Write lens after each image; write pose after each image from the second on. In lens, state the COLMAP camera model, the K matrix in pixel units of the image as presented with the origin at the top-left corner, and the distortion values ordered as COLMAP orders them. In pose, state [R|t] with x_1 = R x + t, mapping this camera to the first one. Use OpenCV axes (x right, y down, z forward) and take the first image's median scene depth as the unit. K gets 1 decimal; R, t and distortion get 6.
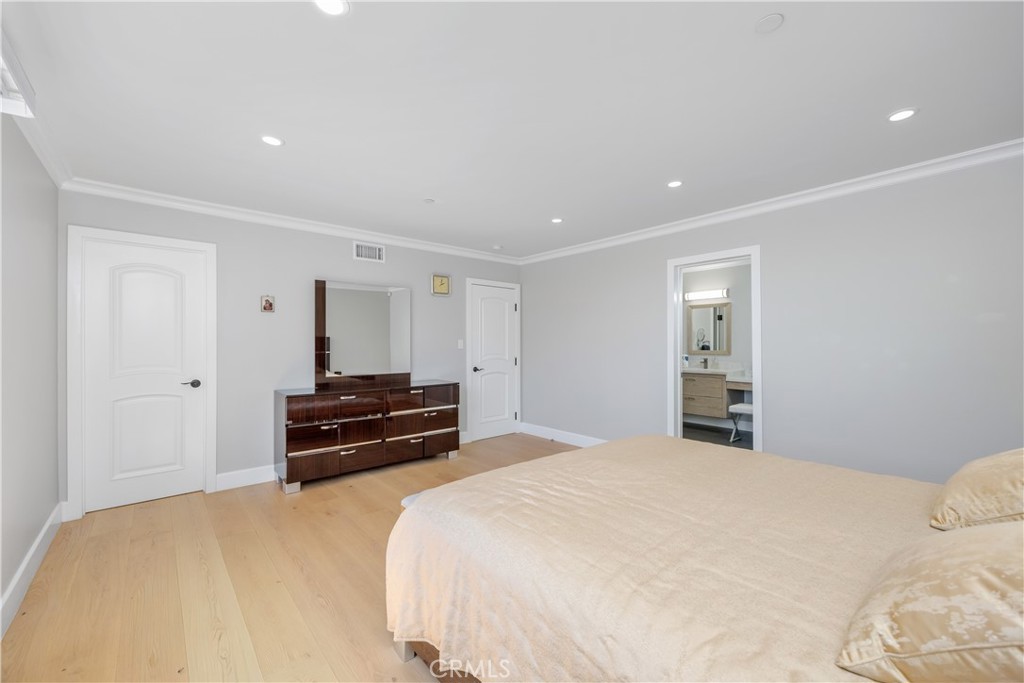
lens RADIAL K [[408.0, 0, 515.8], [0, 408.0, 344.9], [0, 0, 1]] dist [-0.000995, -0.000177]
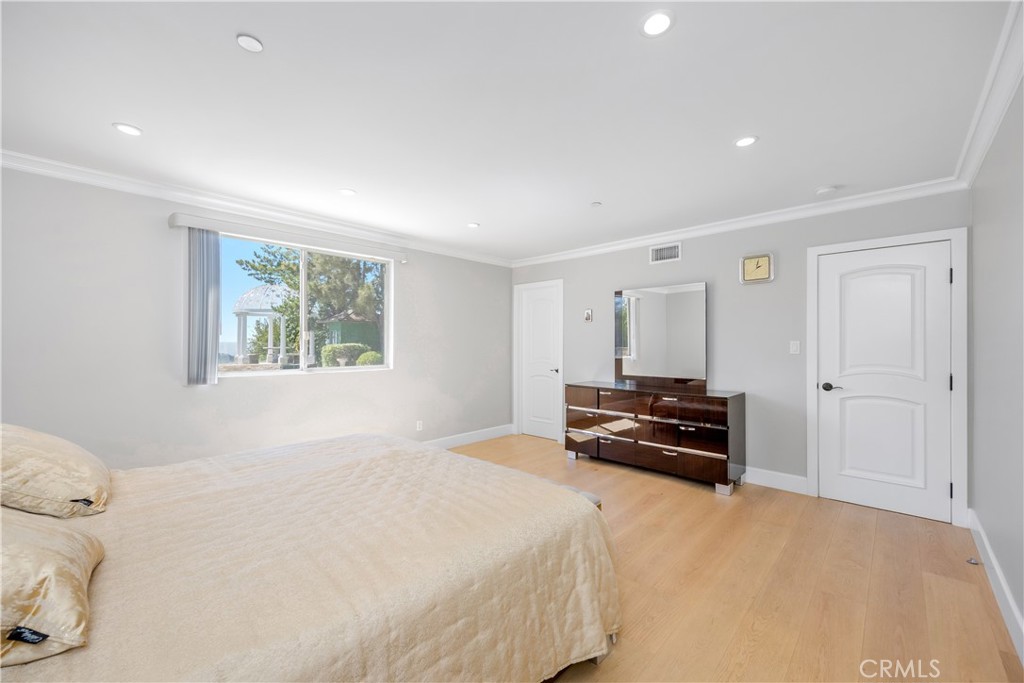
lens RADIAL K [[408.0, 0, 515.8], [0, 408.0, 344.9], [0, 0, 1]] dist [-0.000995, -0.000177]
pose [[0.095240, 0.003632, -0.995448, 0.560229], [-0.004425, 0.999985, 0.003225, -0.006541], [0.995444, 0.004097, 0.095255, 0.516649]]
